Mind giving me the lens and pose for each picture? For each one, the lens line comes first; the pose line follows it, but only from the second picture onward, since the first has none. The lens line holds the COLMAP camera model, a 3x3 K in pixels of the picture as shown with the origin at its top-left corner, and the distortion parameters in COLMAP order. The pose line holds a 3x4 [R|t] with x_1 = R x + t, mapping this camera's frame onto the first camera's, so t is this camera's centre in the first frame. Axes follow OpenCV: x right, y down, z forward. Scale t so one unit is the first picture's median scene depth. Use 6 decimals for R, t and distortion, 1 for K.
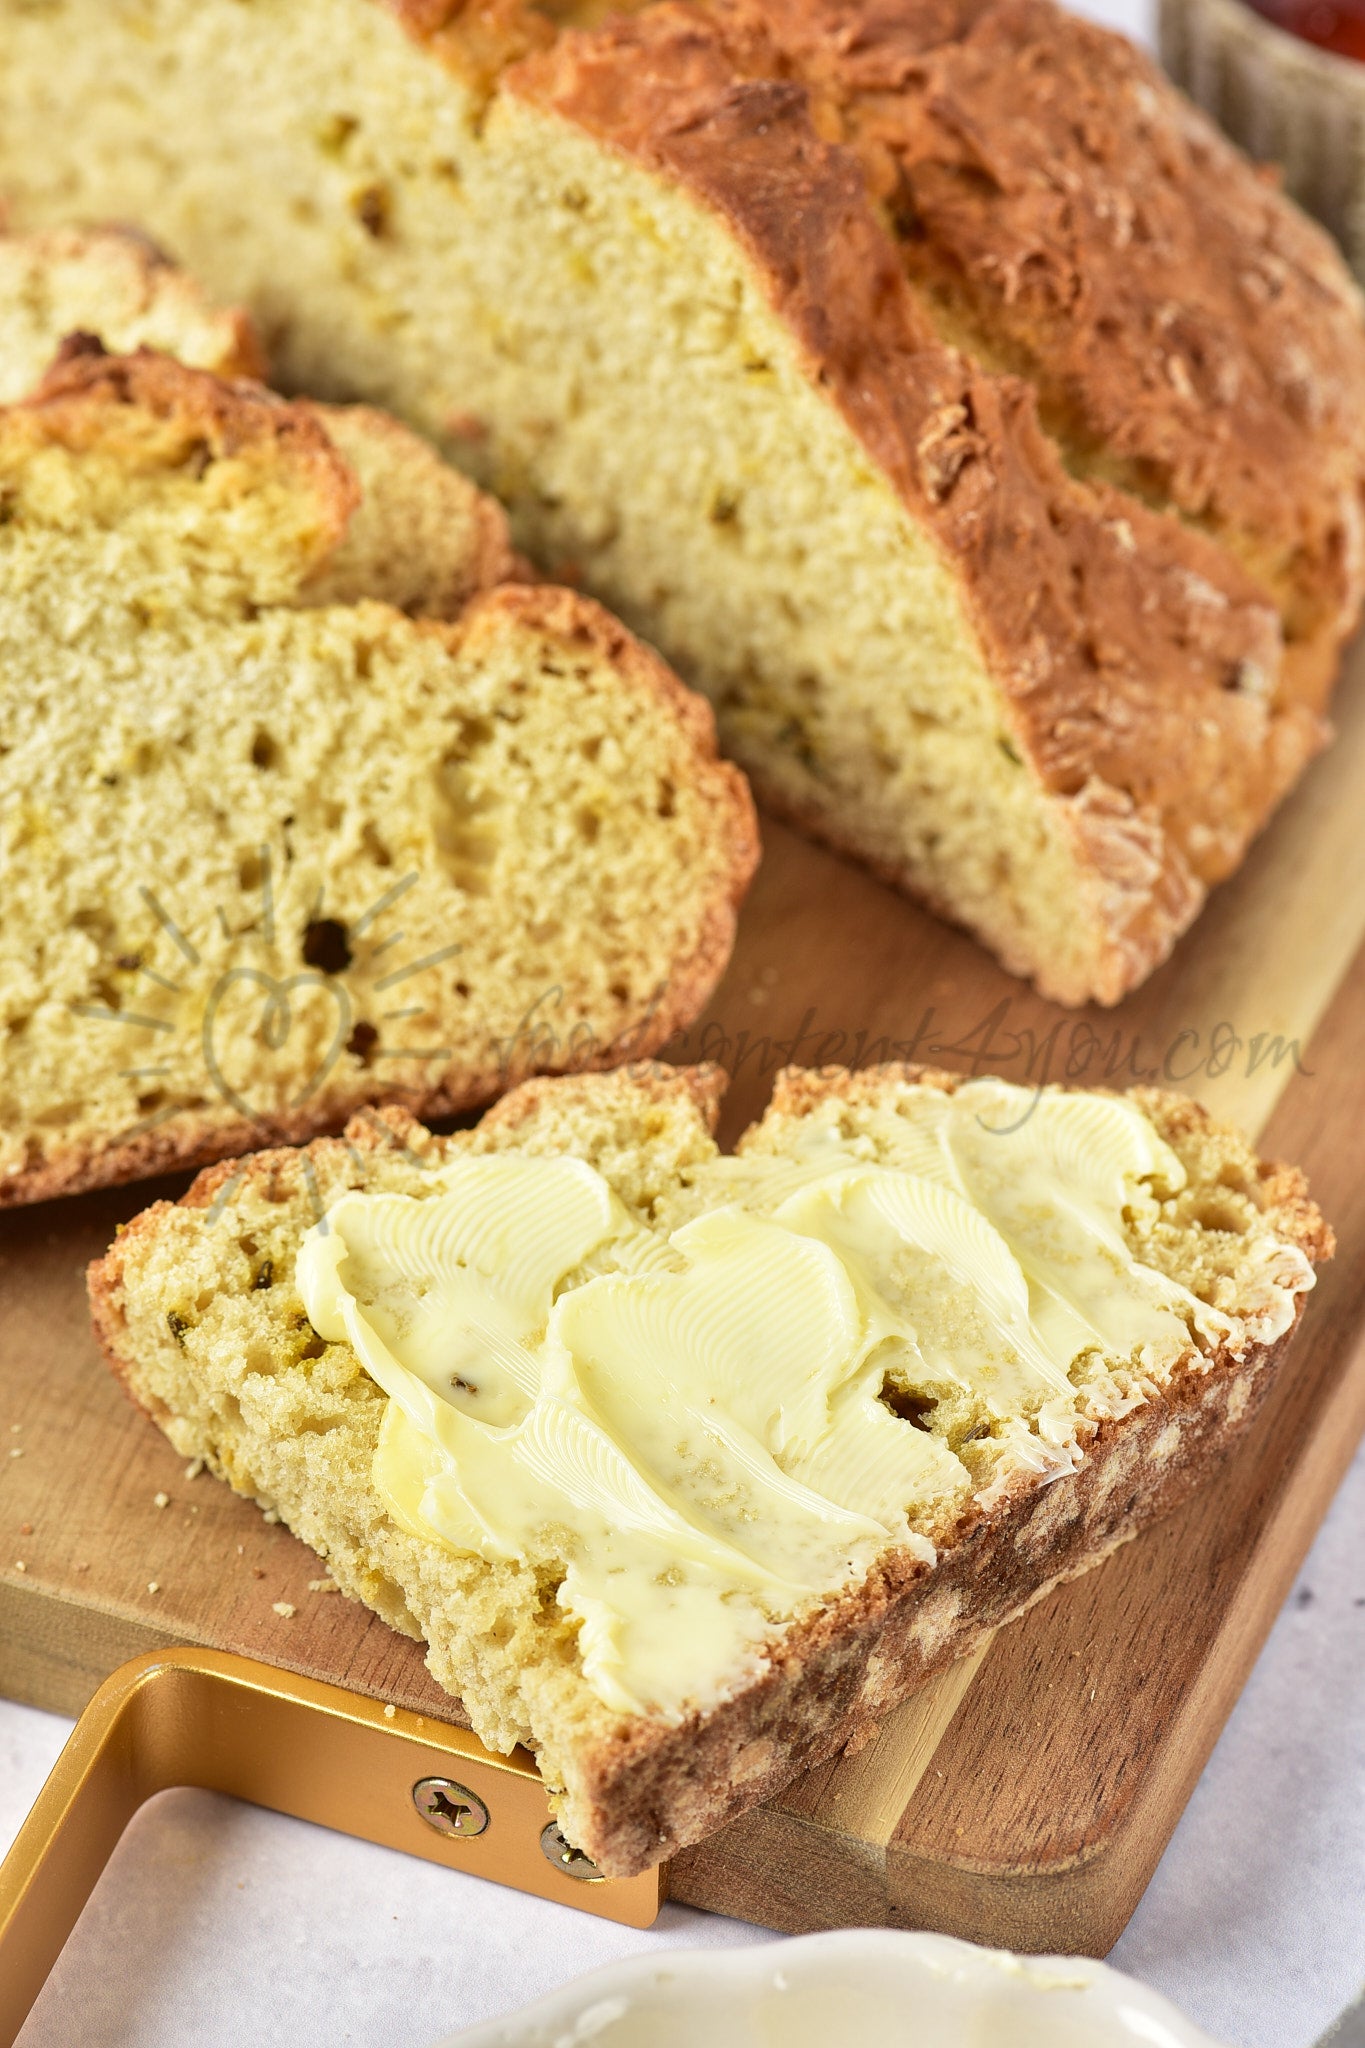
lens RADIAL K [[7364.2, 0, 763.9], [0, 7364.2, 986.2], [0, 0, 1]] dist [-0.075074, 0.000000]
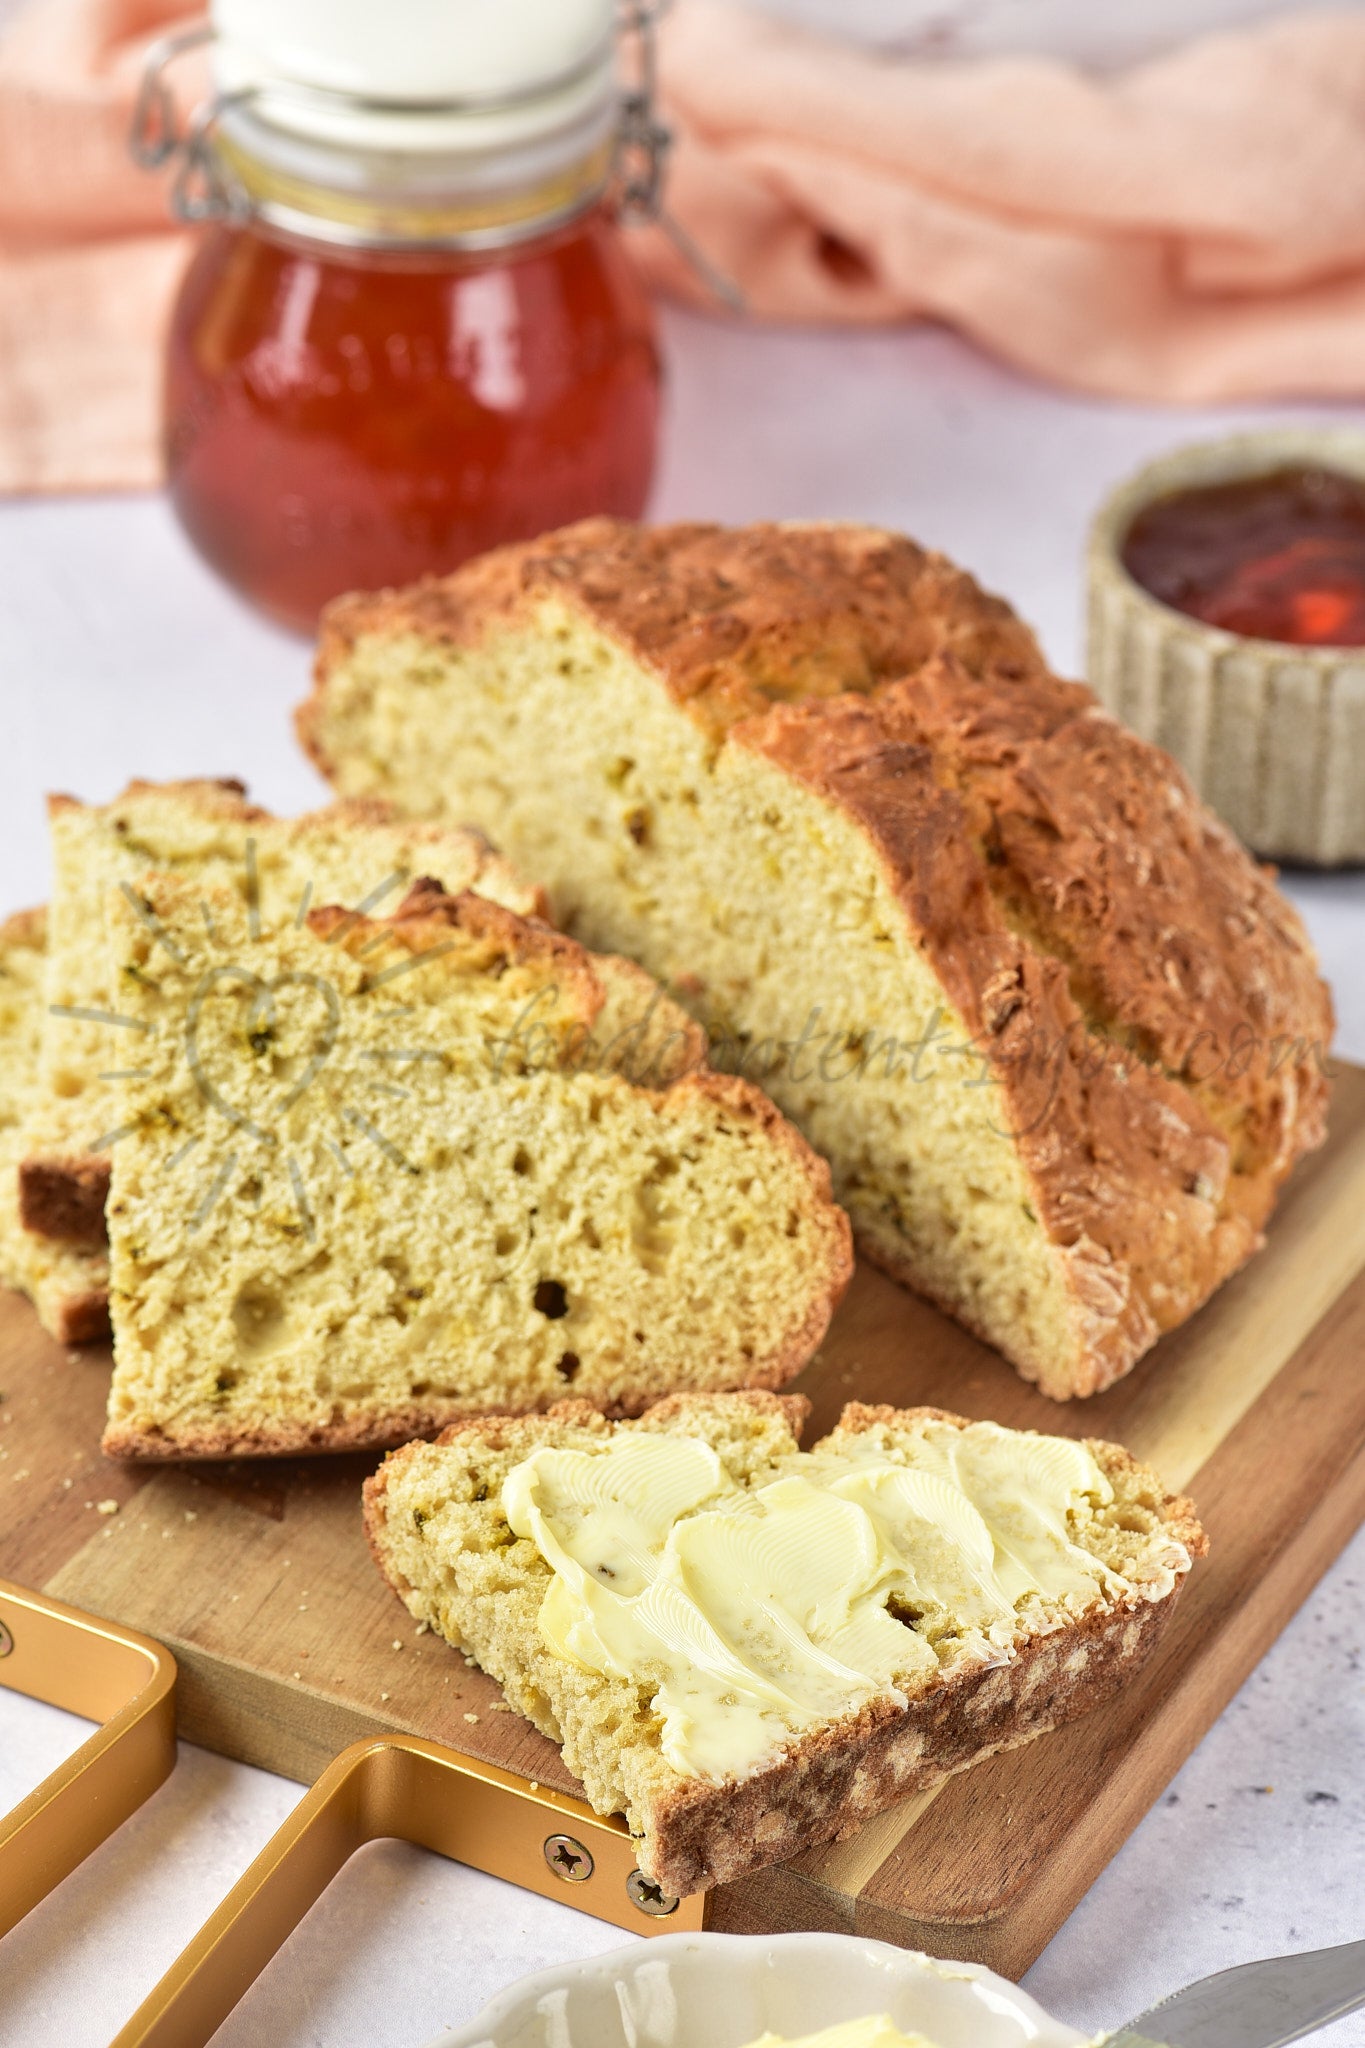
lens RADIAL K [[7364.2, 0, 774.0], [0, 7364.2, 843.1], [0, 0, 1]] dist [-0.075074, 0.000000]
pose [[0.994100, 0.089204, -0.061707, 0.067106], [-0.098113, 0.982081, -0.160905, 0.136938], [0.046248, 0.166010, 0.985039, -0.455519]]
